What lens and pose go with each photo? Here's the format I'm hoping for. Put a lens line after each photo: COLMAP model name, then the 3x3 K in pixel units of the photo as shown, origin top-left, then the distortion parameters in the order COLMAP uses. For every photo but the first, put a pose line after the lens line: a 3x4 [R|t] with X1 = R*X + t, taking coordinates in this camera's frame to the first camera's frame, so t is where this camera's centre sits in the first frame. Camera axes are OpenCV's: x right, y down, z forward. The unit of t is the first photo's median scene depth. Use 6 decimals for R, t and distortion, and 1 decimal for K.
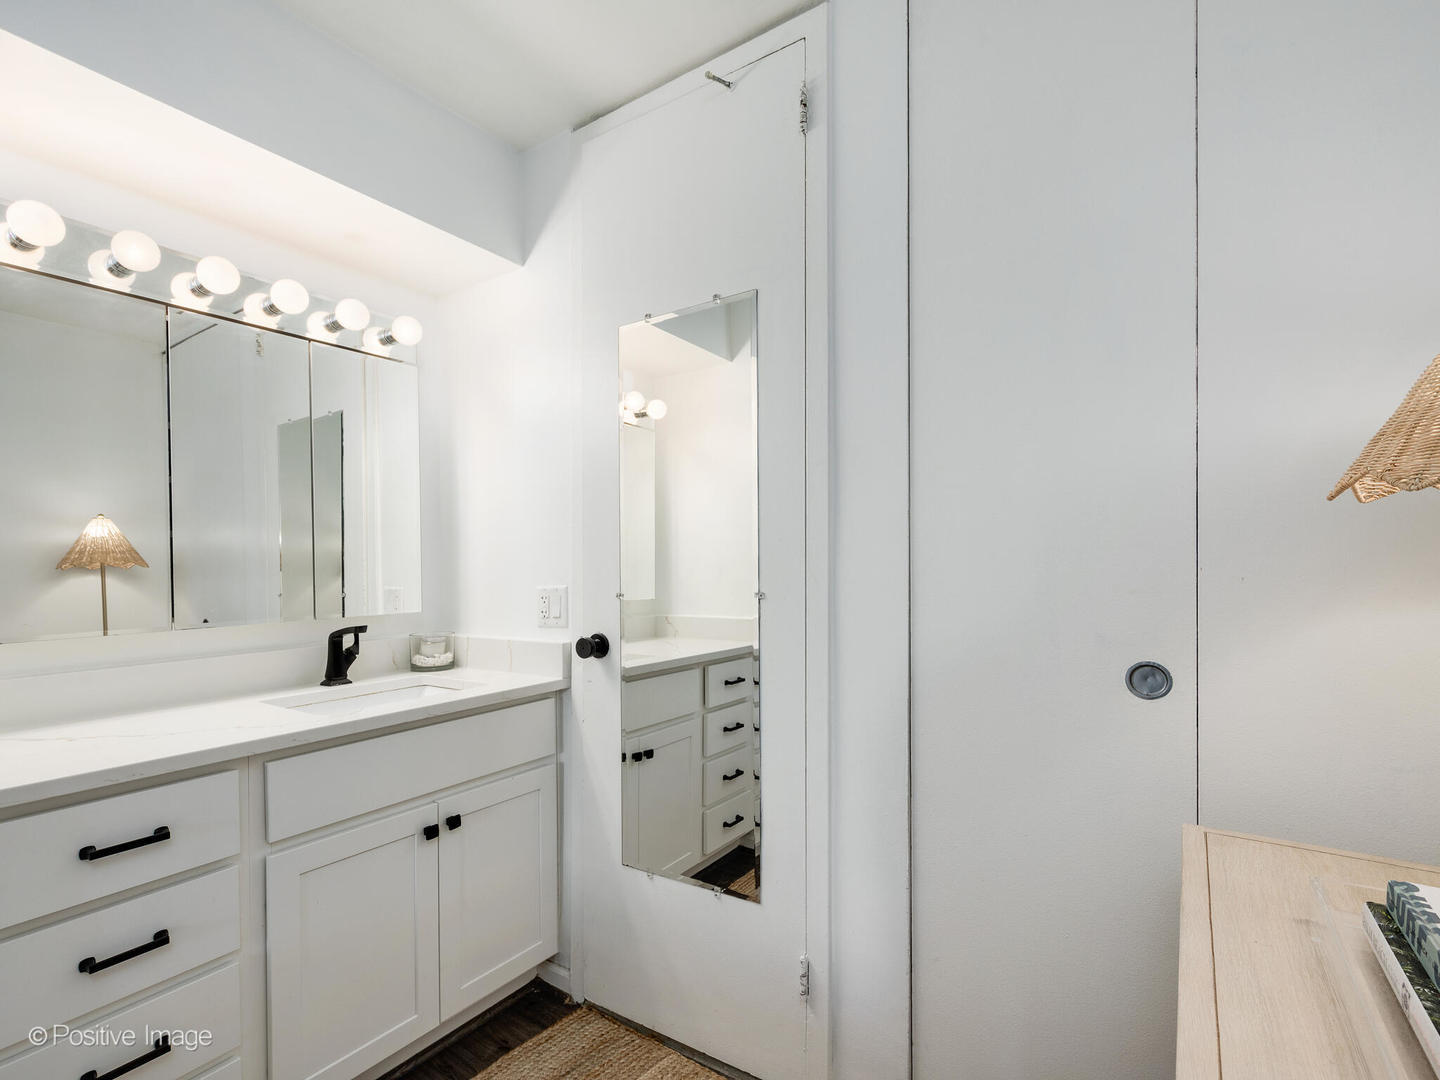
lens RADIAL K [[693.3, 0, 735.8], [0, 693.3, 592.1], [0, 0, 1]] dist [-0.003011, -0.000931]
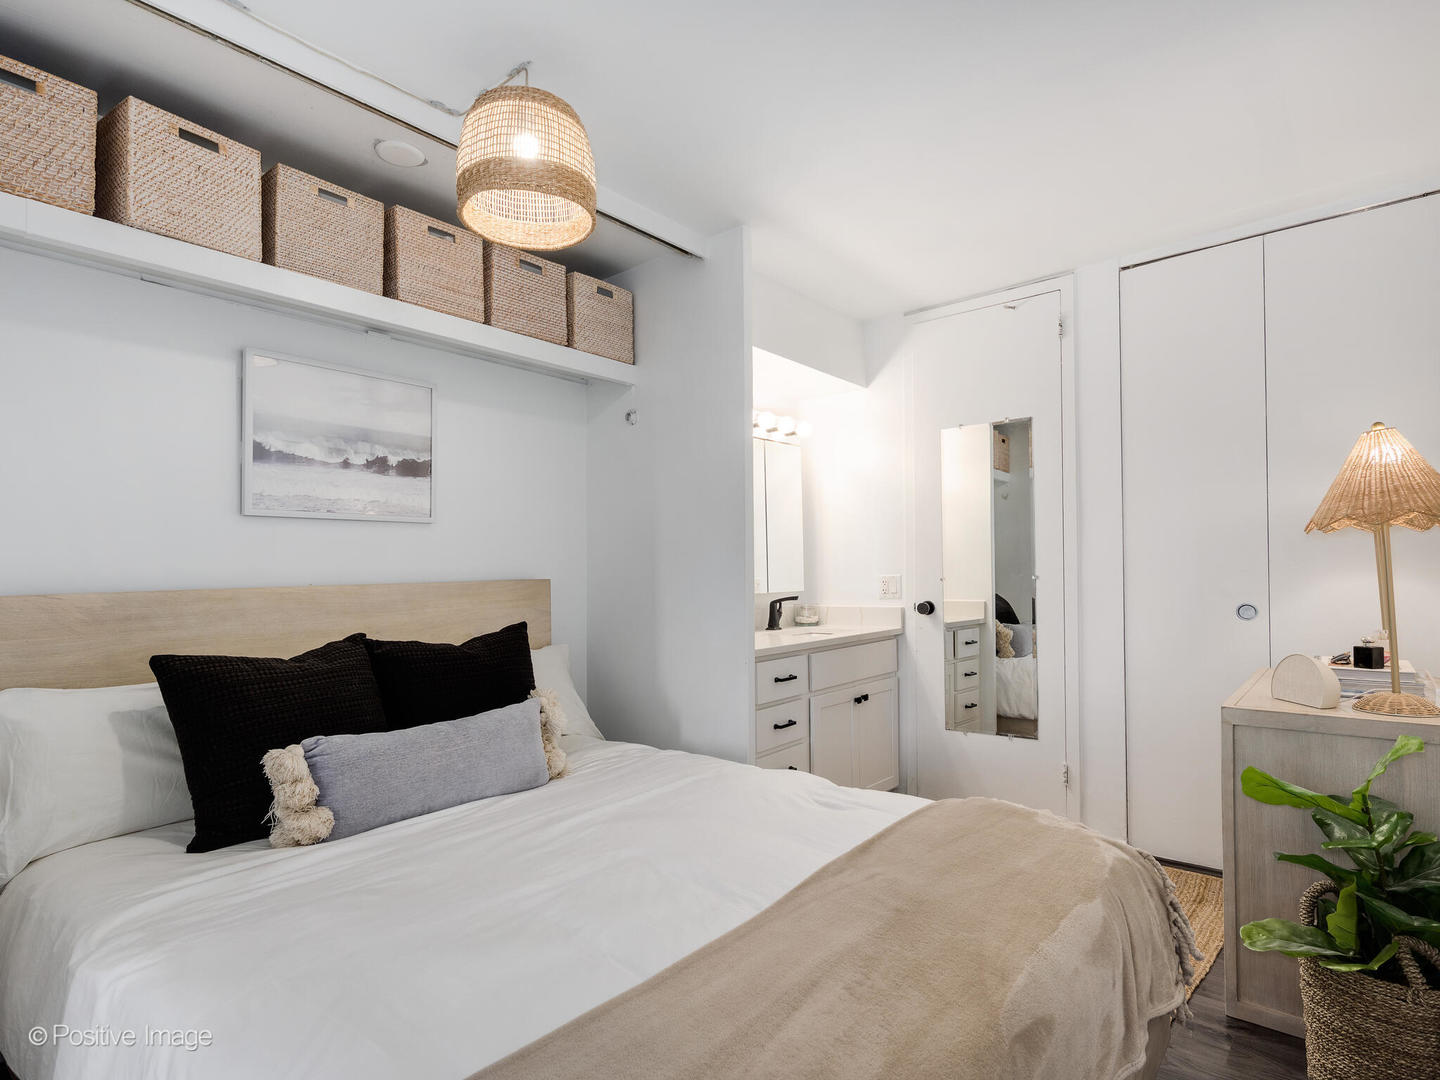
lens RADIAL K [[717.2, 0, 760.5], [0, 717.2, 579.6], [0, 0, 1]] dist [-0.005000, -0.000349]
pose [[0.994529, 0.003205, -0.104410, -0.407675], [-0.006351, 0.999535, -0.029818, 0.058859], [0.104266, 0.030318, 0.994087, -0.825692]]
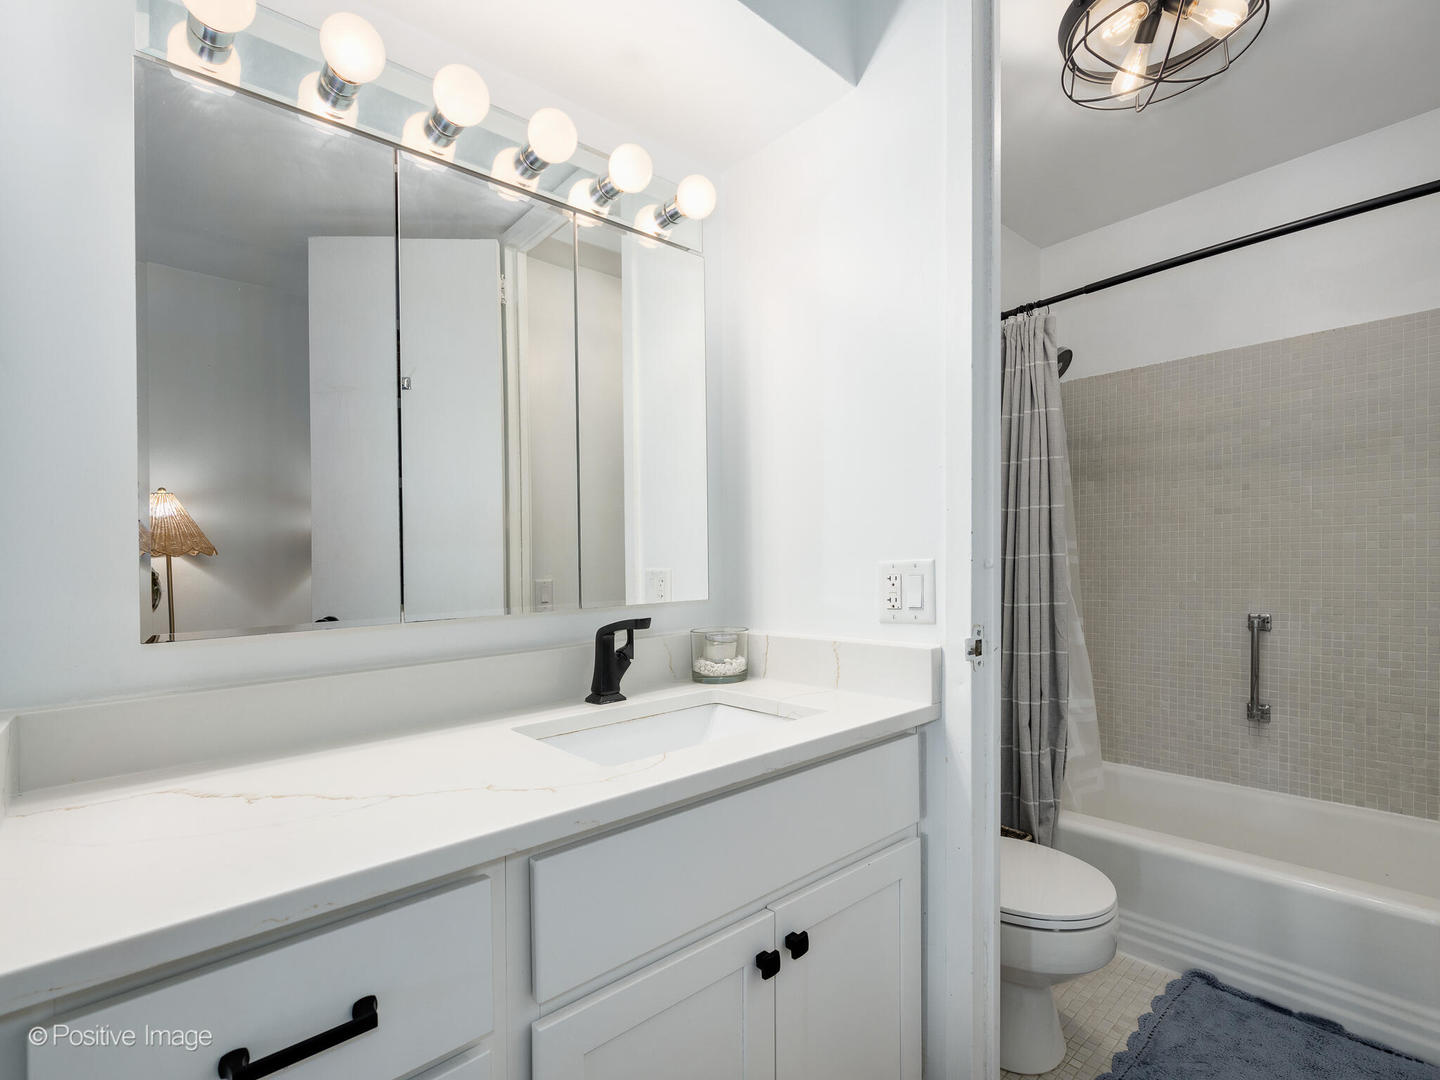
lens RADIAL K [[717.2, 0, 760.5], [0, 717.2, 579.6], [0, 0, 1]] dist [-0.005000, -0.000349]
pose [[0.969913, -0.002101, -0.243443, -0.238615], [0.000230, 0.999970, -0.007716, 0.015136], [0.243452, 0.007428, 0.969885, 0.318898]]
